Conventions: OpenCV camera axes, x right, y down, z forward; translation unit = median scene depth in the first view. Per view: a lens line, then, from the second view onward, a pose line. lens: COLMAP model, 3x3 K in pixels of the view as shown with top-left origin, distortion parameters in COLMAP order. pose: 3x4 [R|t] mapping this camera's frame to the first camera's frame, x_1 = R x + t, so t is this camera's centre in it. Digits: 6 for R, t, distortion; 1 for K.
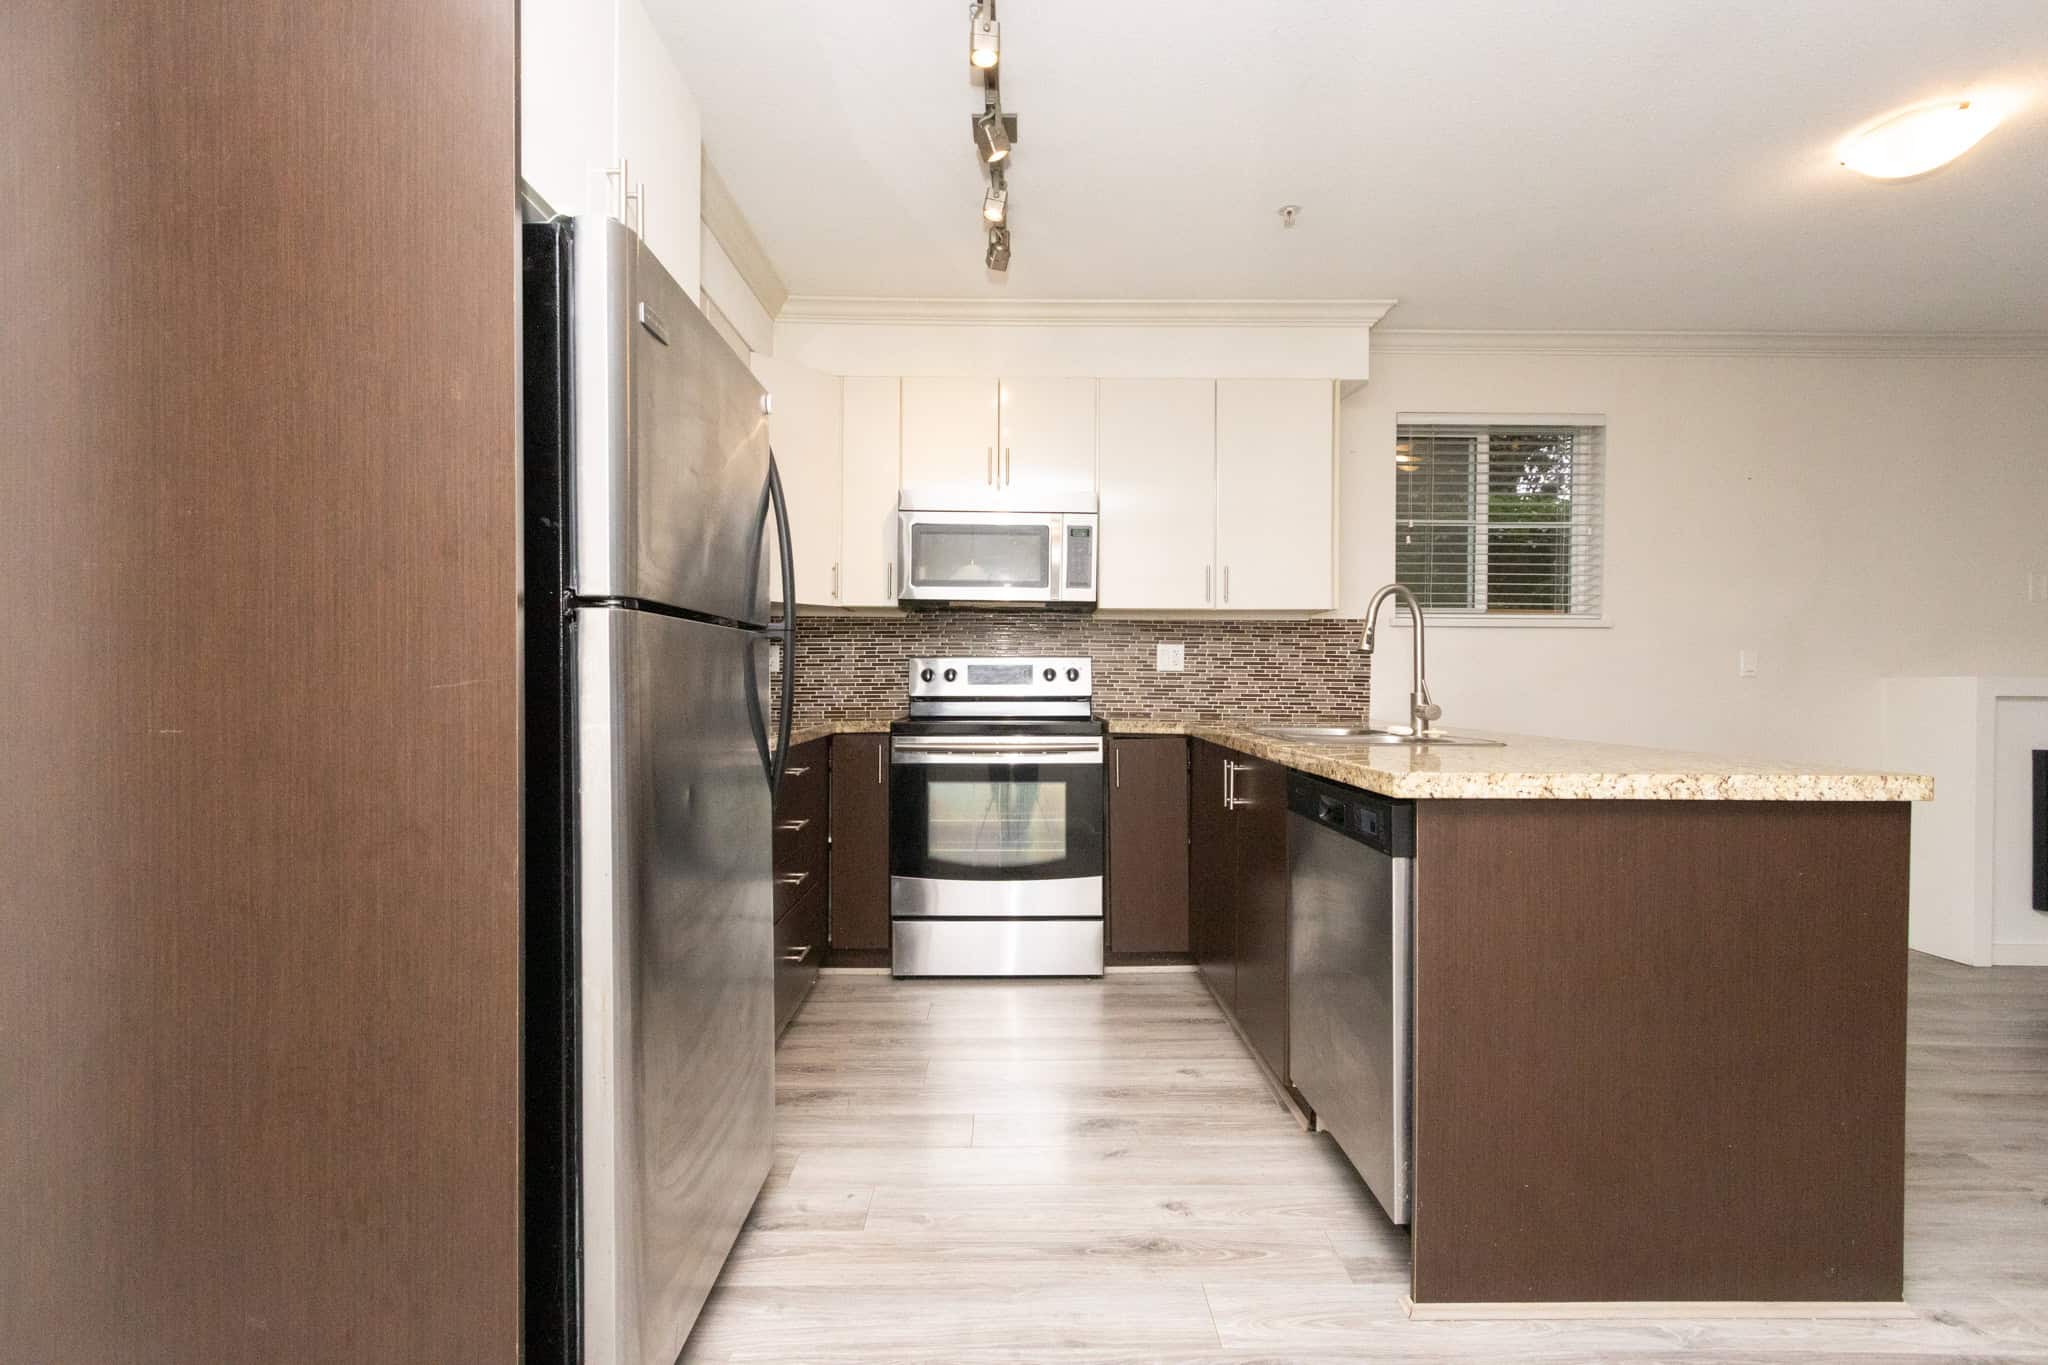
lens RADIAL K [[925.4, 0, 1025.4], [0, 925.4, 684.3], [0, 0, 1]] dist [0.001908, 0.000747]
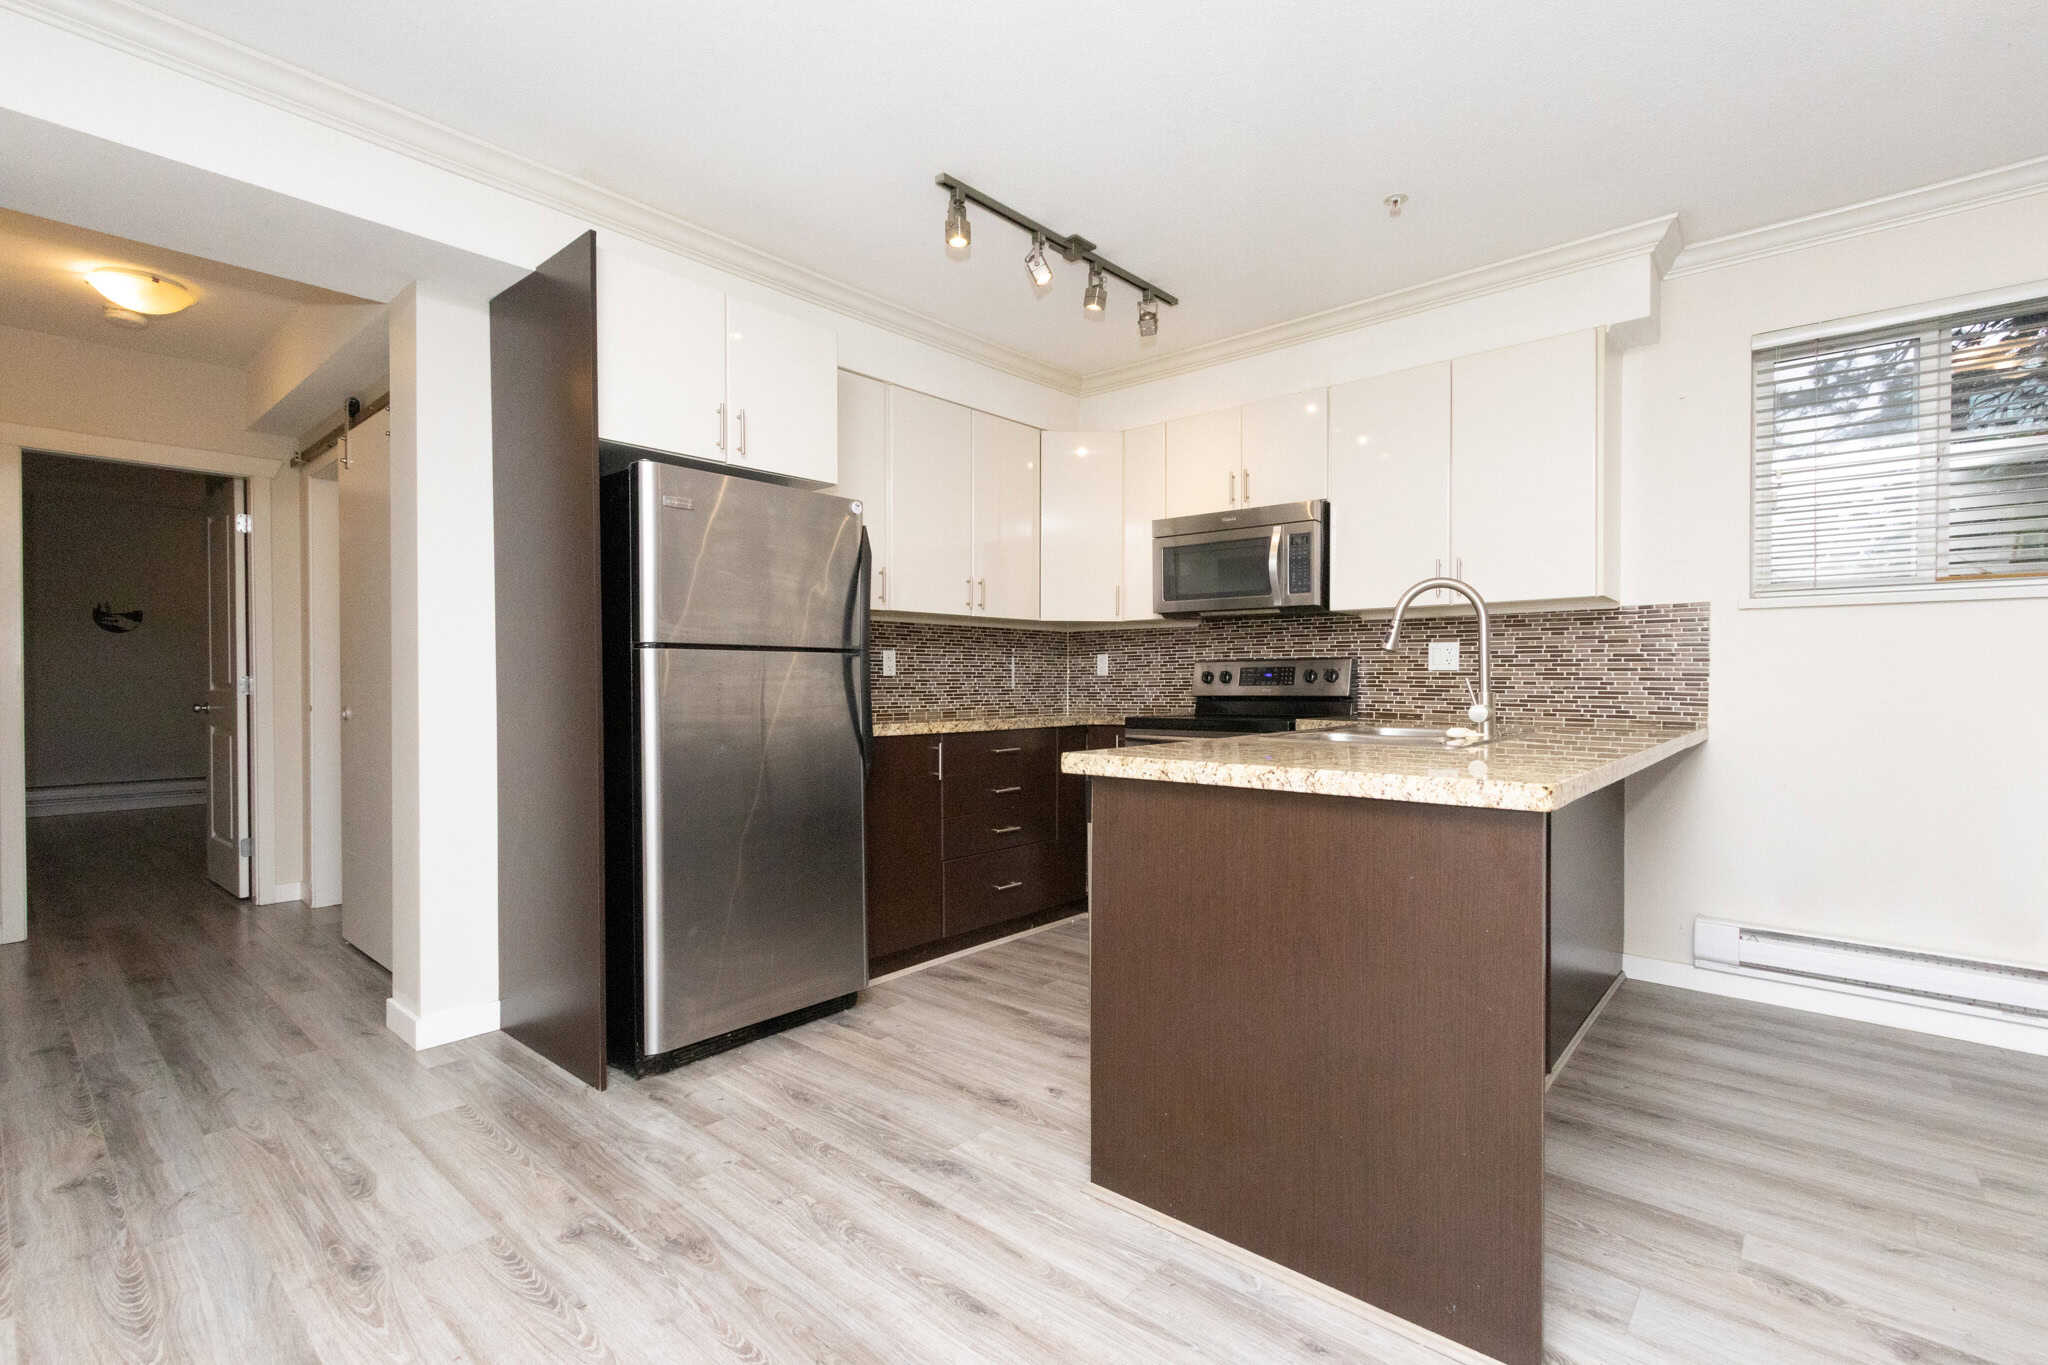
lens RADIAL K [[925.4, 0, 1012.7], [0, 925.4, 683.2], [0, 0, 1]] dist [0.001908, 0.000747]
pose [[0.743826, -0.005223, -0.668353, 0.469815], [0.002230, 0.999983, -0.005333, 0.002606], [0.668370, 0.002476, 0.743825, 0.002846]]
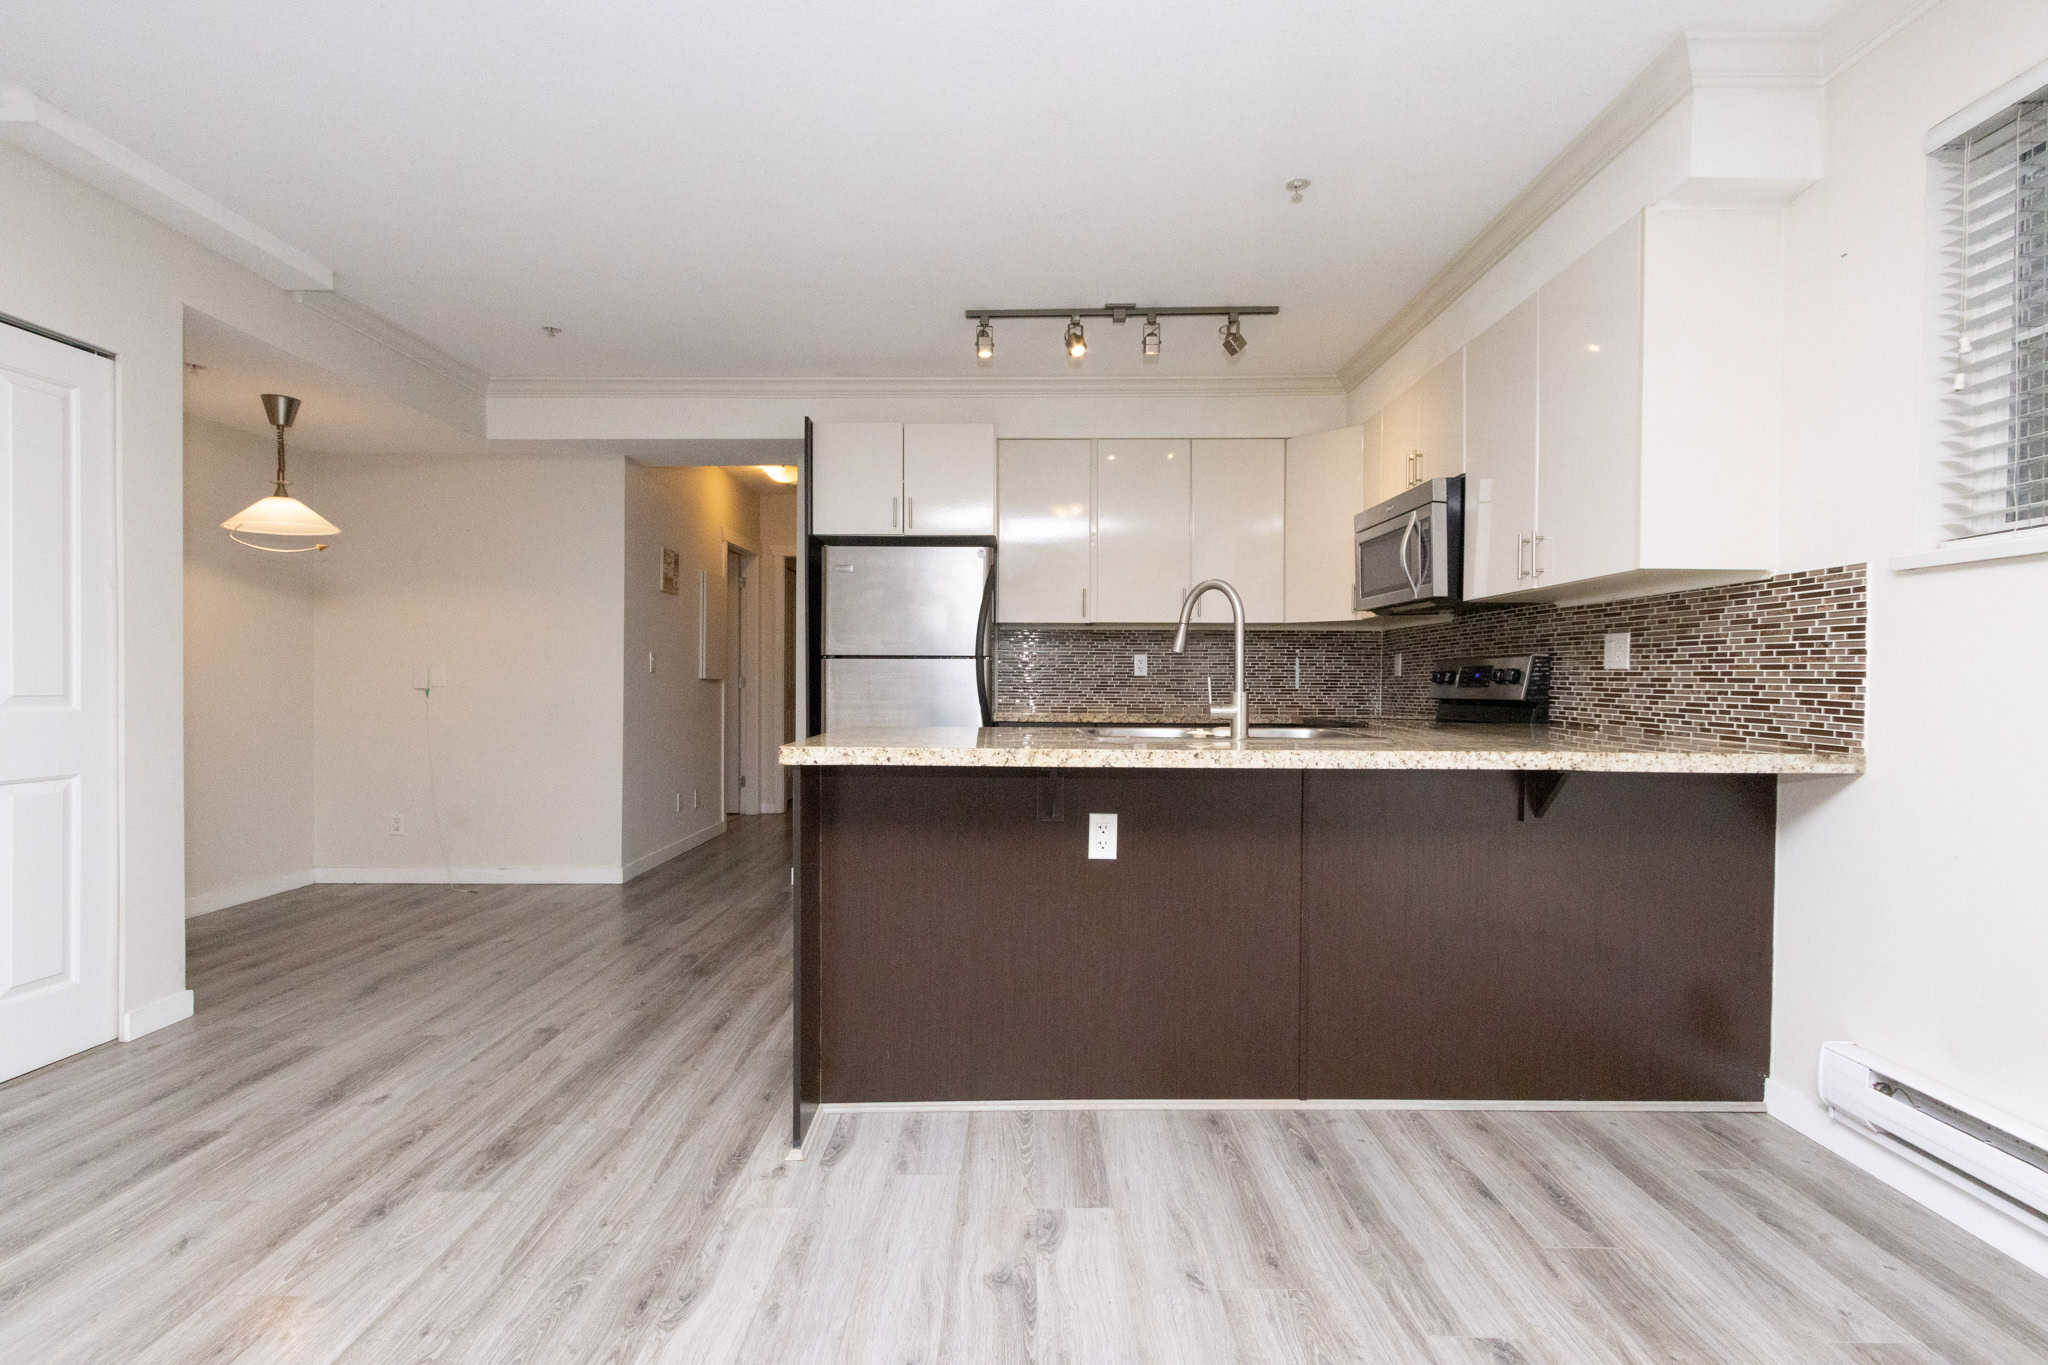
lens RADIAL K [[925.4, 0, 1022.6], [0, 925.4, 681.3], [0, 0, 1]] dist [0.001908, 0.000747]
pose [[-0.009497, -0.005403, -0.999940, 0.914023], [-0.011326, 0.999922, -0.005295, 0.004329], [0.999891, 0.011275, -0.009557, 0.544998]]
